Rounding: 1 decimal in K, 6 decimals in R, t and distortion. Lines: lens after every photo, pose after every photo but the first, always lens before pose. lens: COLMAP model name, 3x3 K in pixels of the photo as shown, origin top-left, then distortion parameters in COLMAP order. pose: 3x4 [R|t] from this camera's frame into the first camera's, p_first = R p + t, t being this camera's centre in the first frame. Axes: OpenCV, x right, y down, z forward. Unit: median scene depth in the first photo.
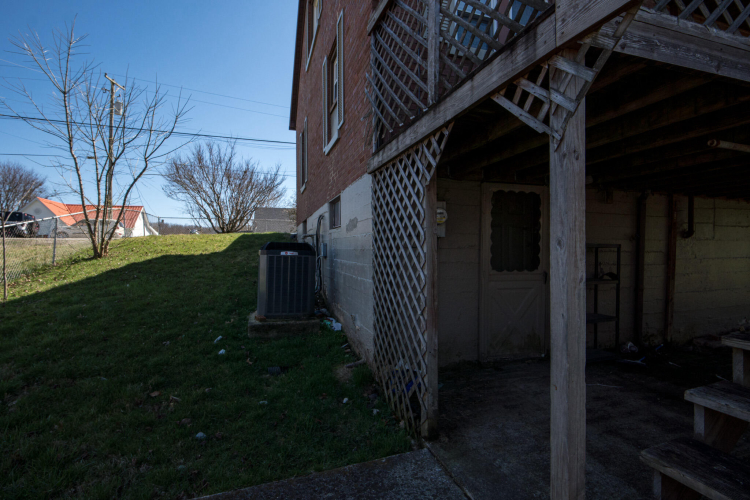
lens RADIAL K [[356.0, 0, 375.1], [0, 356.0, 249.2], [0, 0, 1]] dist [0.010240, -0.014144]
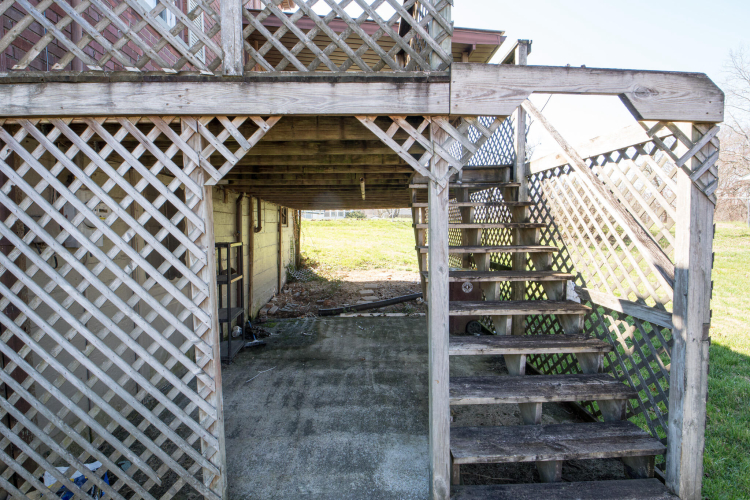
lens RADIAL K [[356.0, 0, 375.1], [0, 356.0, 249.2], [0, 0, 1]] dist [0.010240, -0.014144]
pose [[0.272568, -0.063505, 0.960038, -0.453040], [0.007310, 0.997927, 0.063936, -0.101369], [-0.962109, -0.010409, 0.272468, 0.524140]]
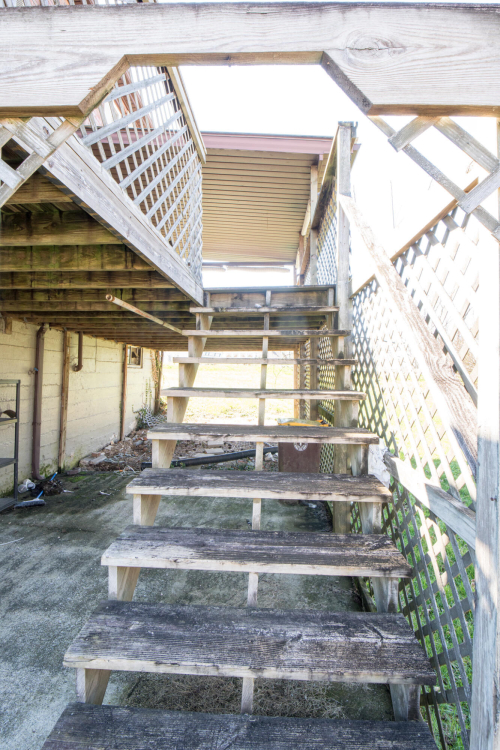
lens RADIAL K [[356.0, 0, 250.0], [0, 356.0, 375.0], [0, 0, 1]] dist [0.010240, -0.014144]
pose [[0.368269, 0.001723, 0.929718, 0.073691], [-0.013149, 0.999908, 0.003355, -0.064278], [-0.929626, -0.013460, 0.368258, 0.170602]]
